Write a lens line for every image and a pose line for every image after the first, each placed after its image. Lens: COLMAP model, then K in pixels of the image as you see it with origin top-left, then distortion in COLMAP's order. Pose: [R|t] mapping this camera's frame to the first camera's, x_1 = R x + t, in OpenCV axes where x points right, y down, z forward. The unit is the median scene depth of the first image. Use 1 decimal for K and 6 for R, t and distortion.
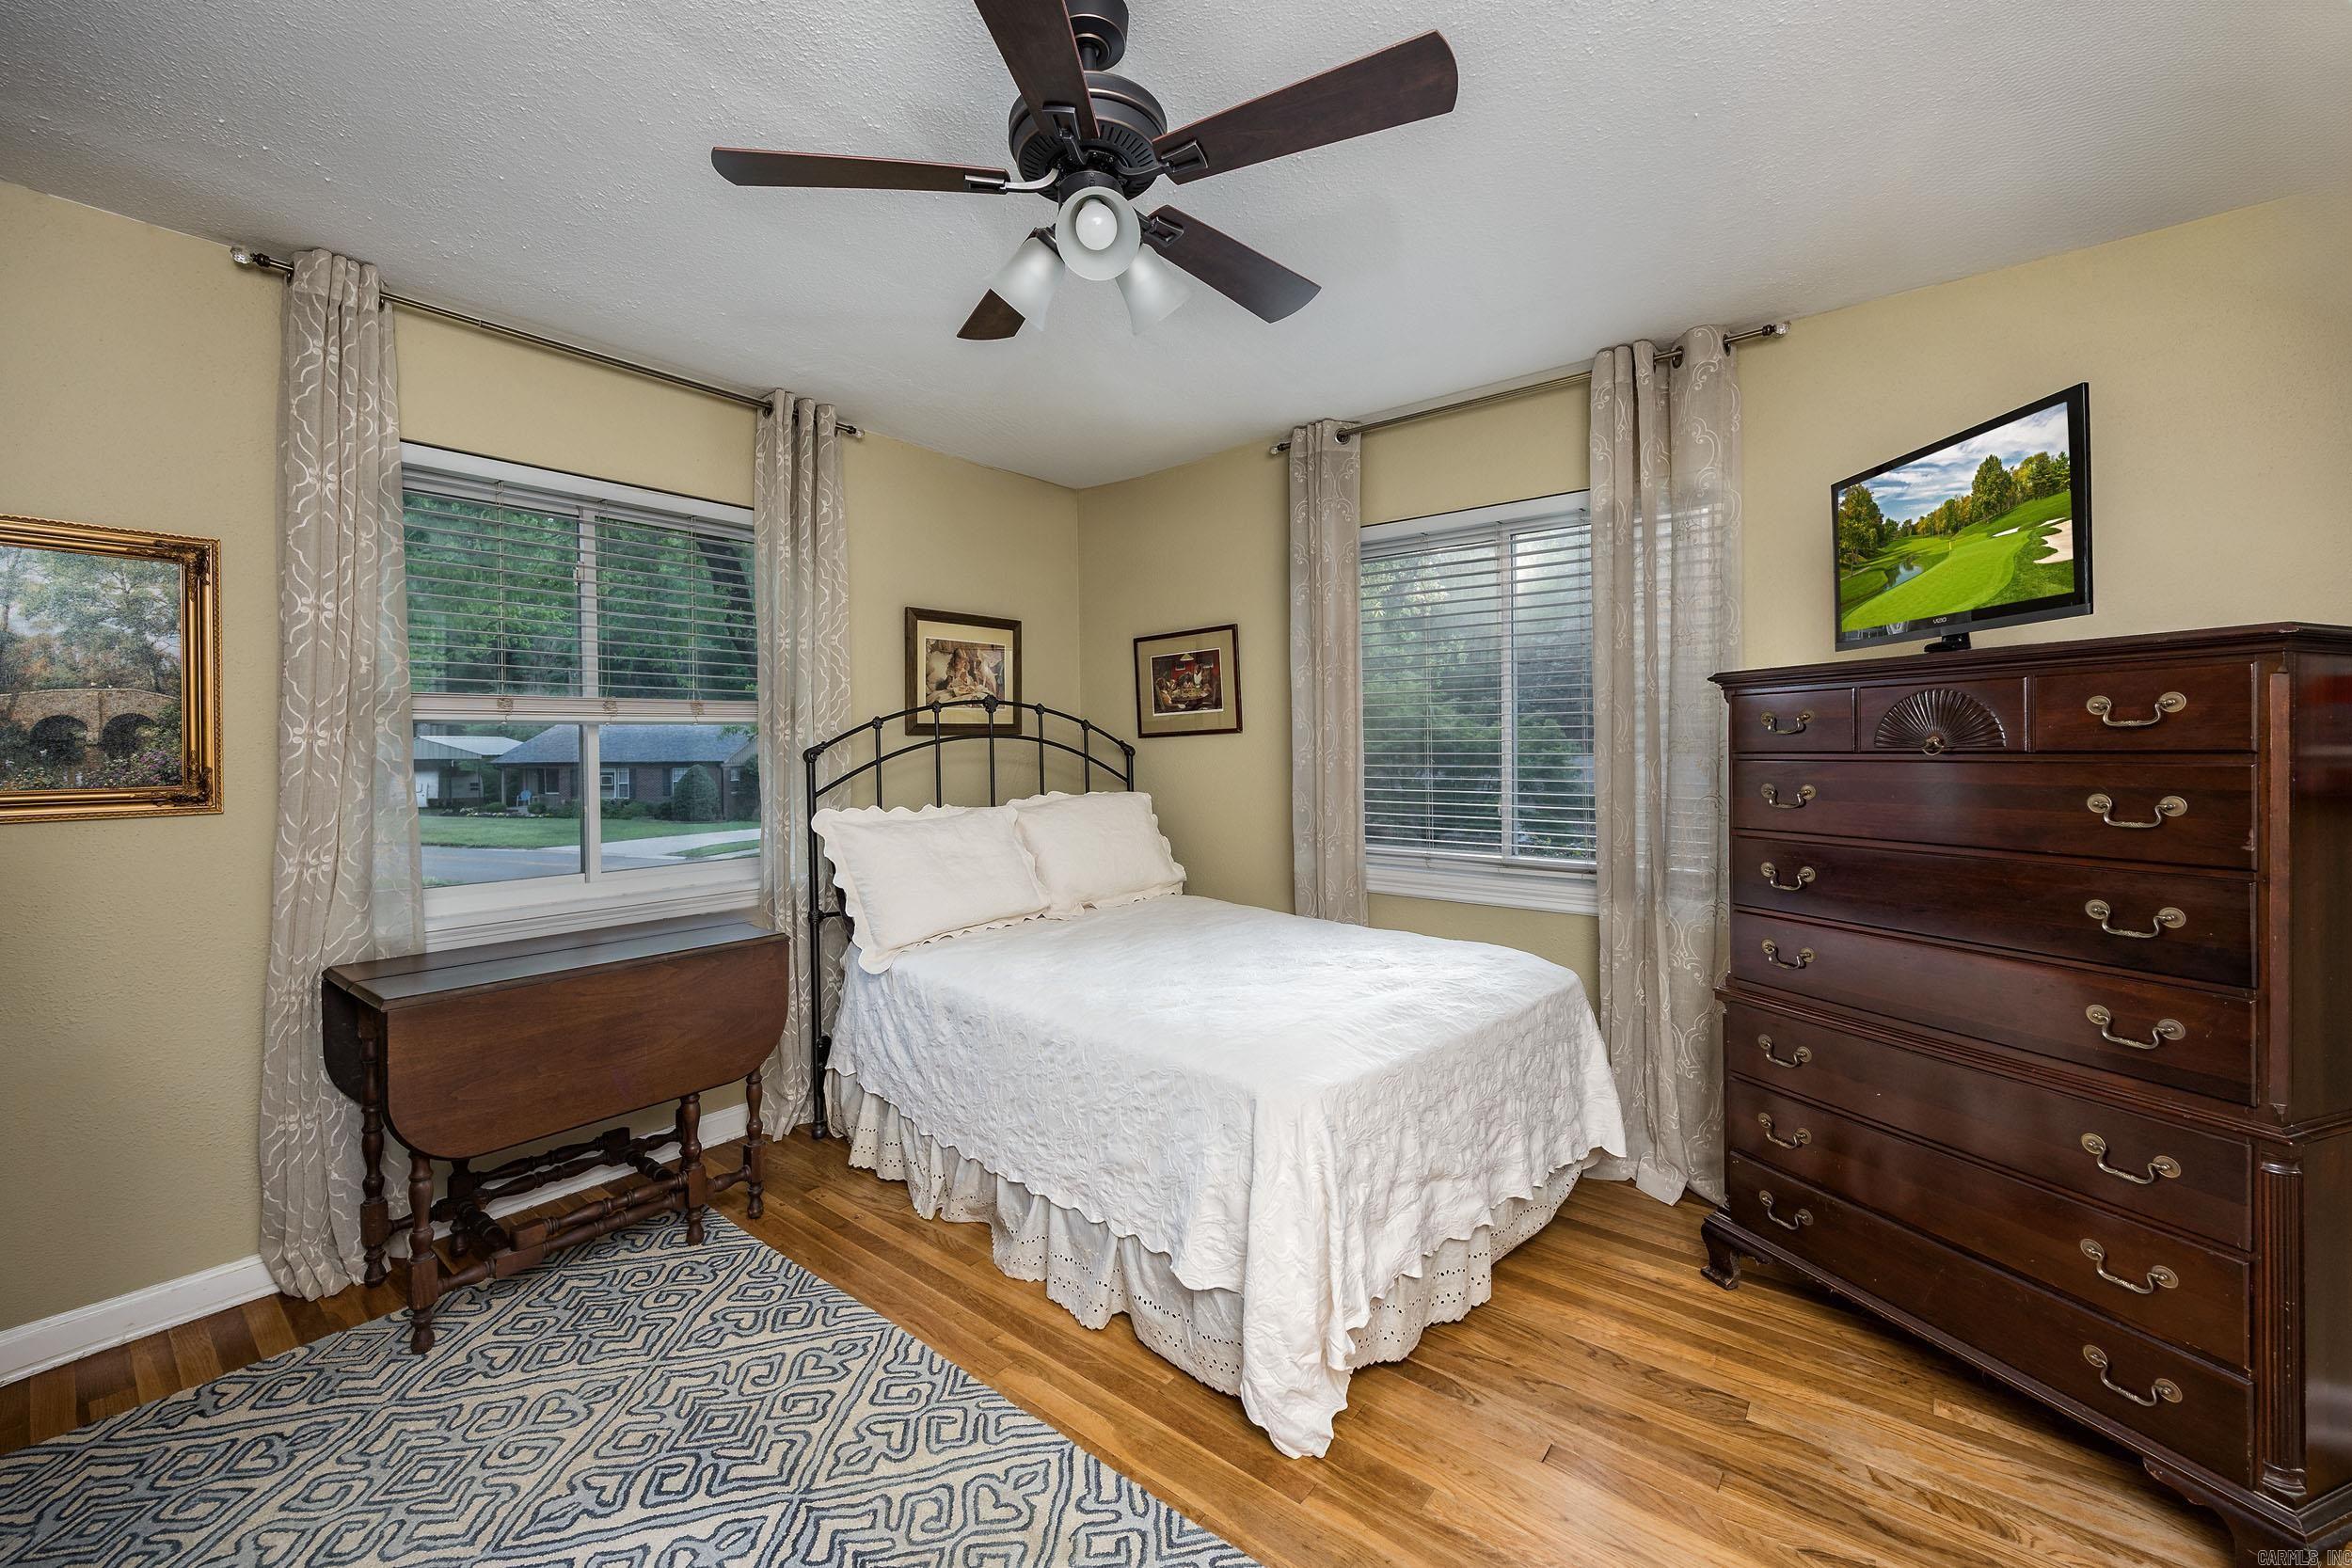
lens RADIAL K [[939.4, 0, 1123.2], [0, 939.4, 742.5], [0, 0, 1]] dist [-0.009764, -0.000050]
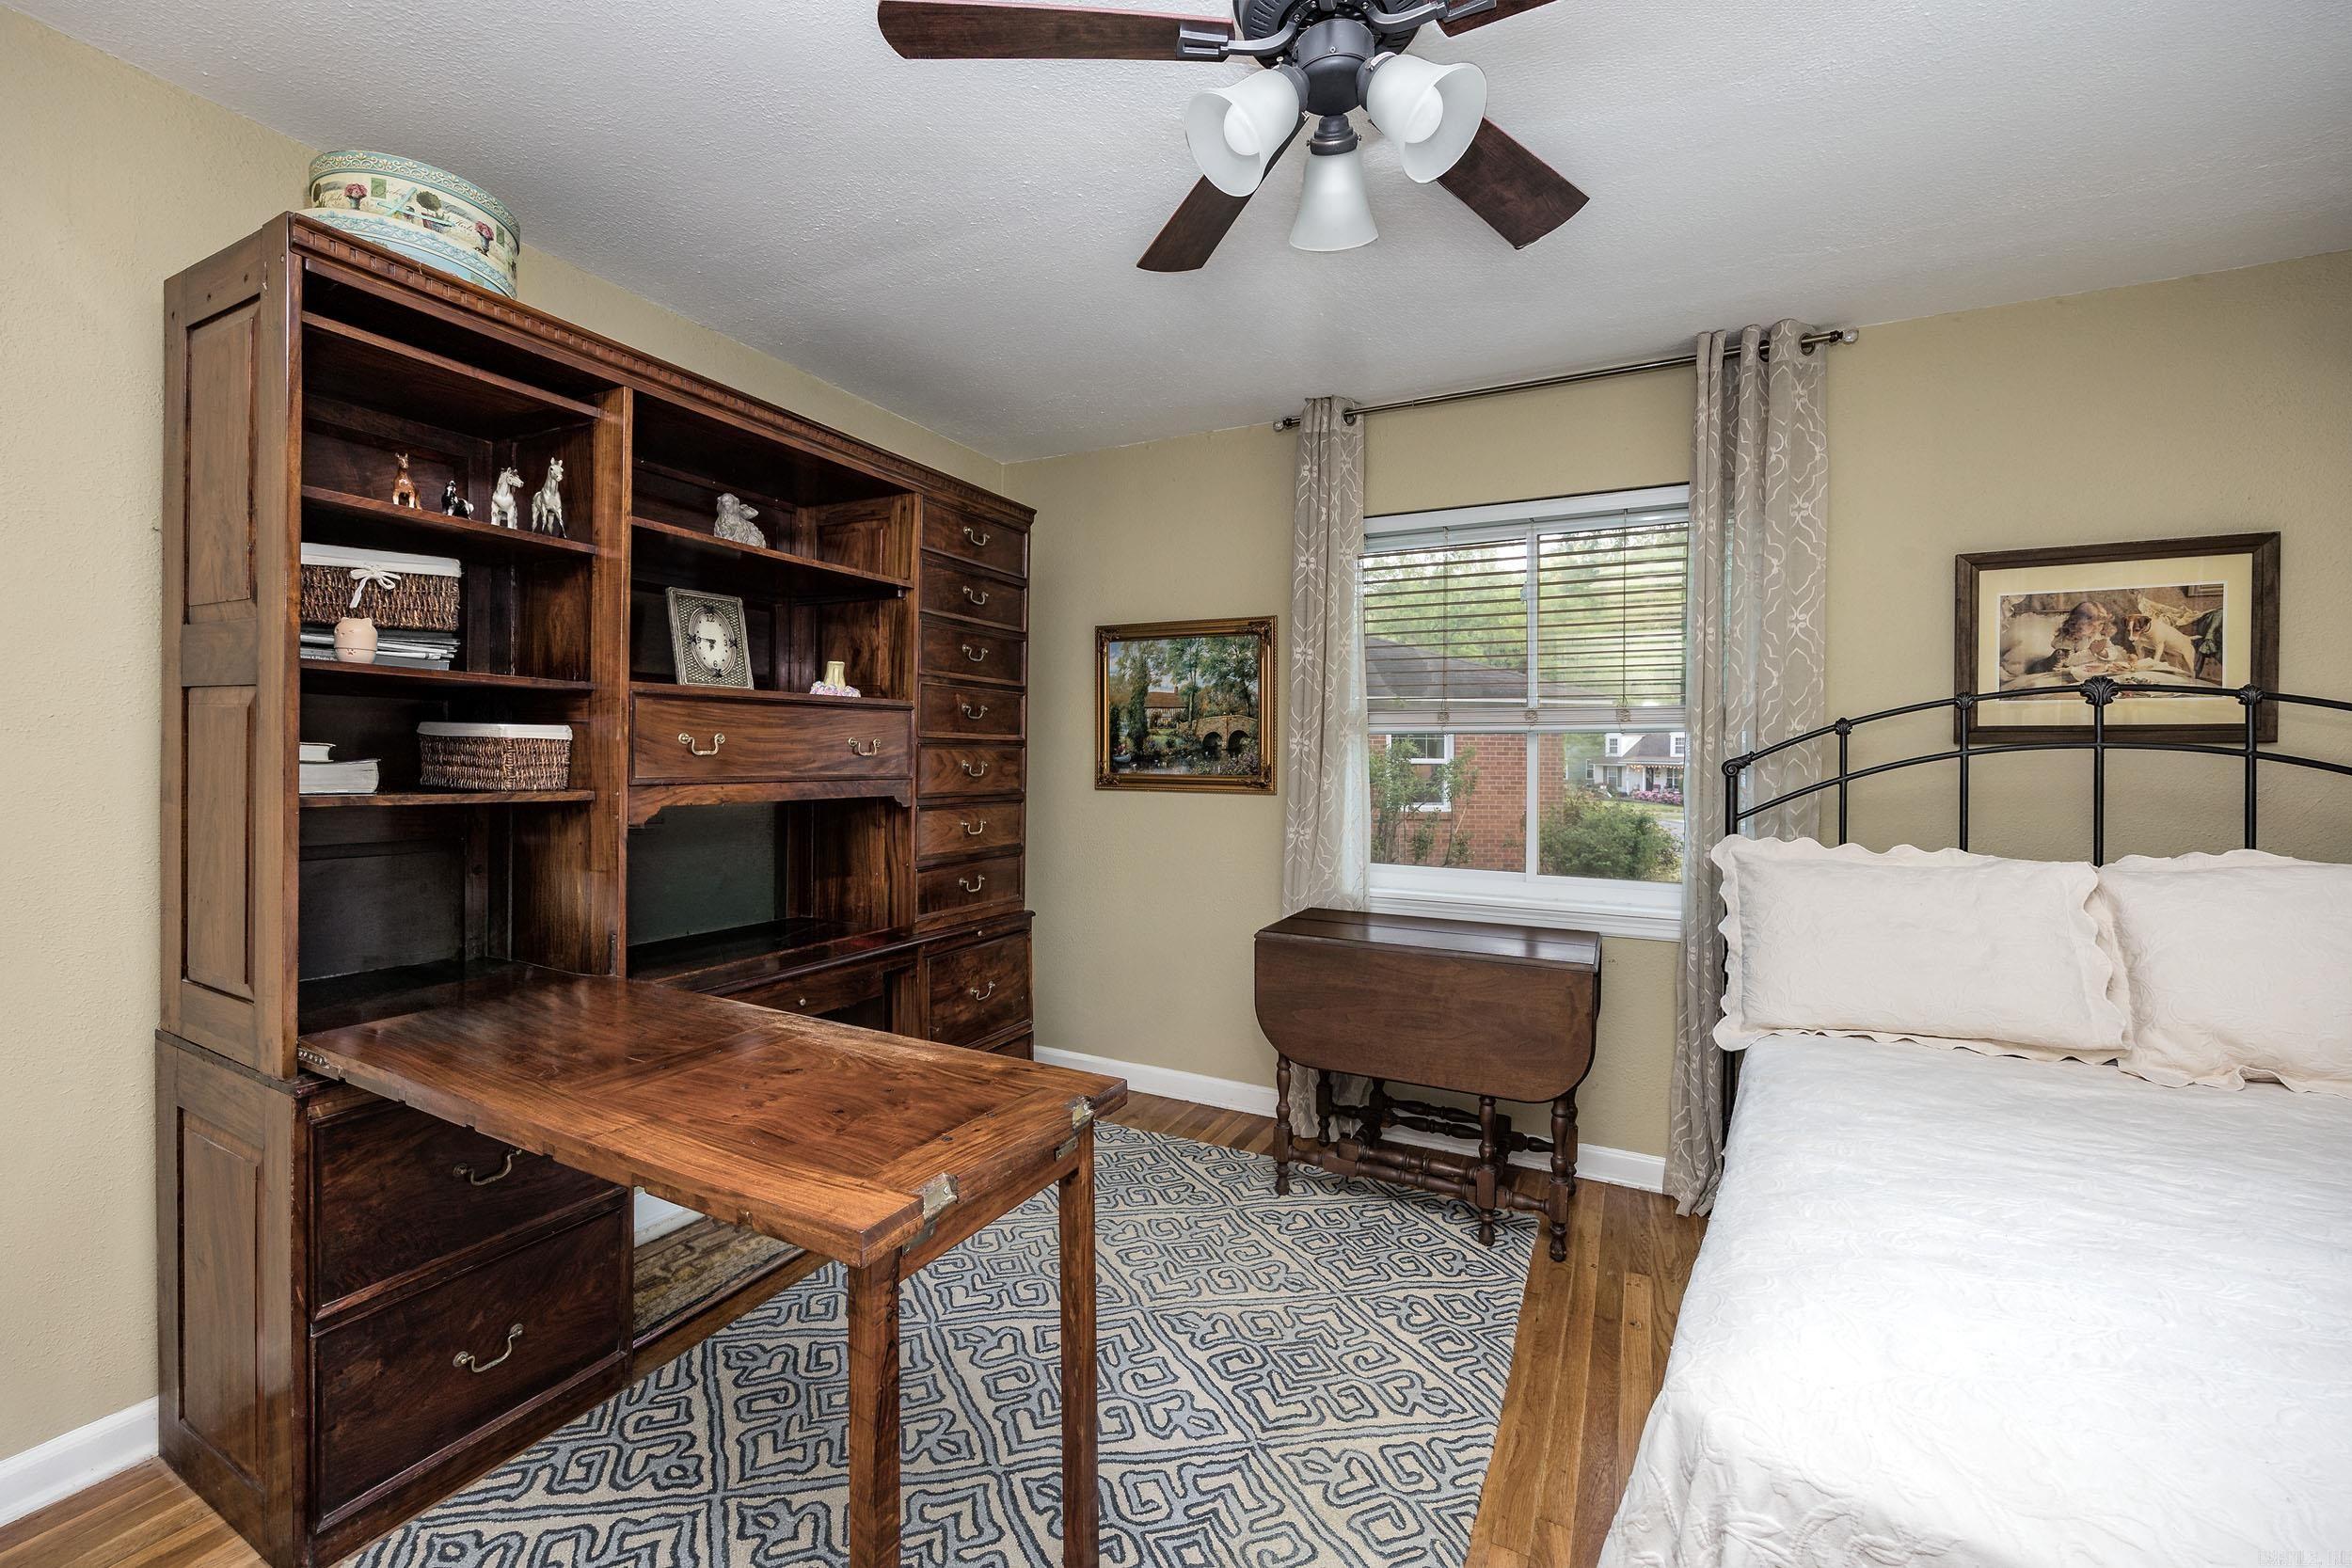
lens RADIAL K [[939.4, 0, 1169.5], [0, 939.4, 764.5], [0, 0, 1]] dist [-0.009764, -0.000050]
pose [[0.223240, 0.019402, -0.974570, 0.535226], [-0.009686, 0.999797, 0.017686, 0.001170], [0.974715, 0.005492, 0.223382, 0.523177]]
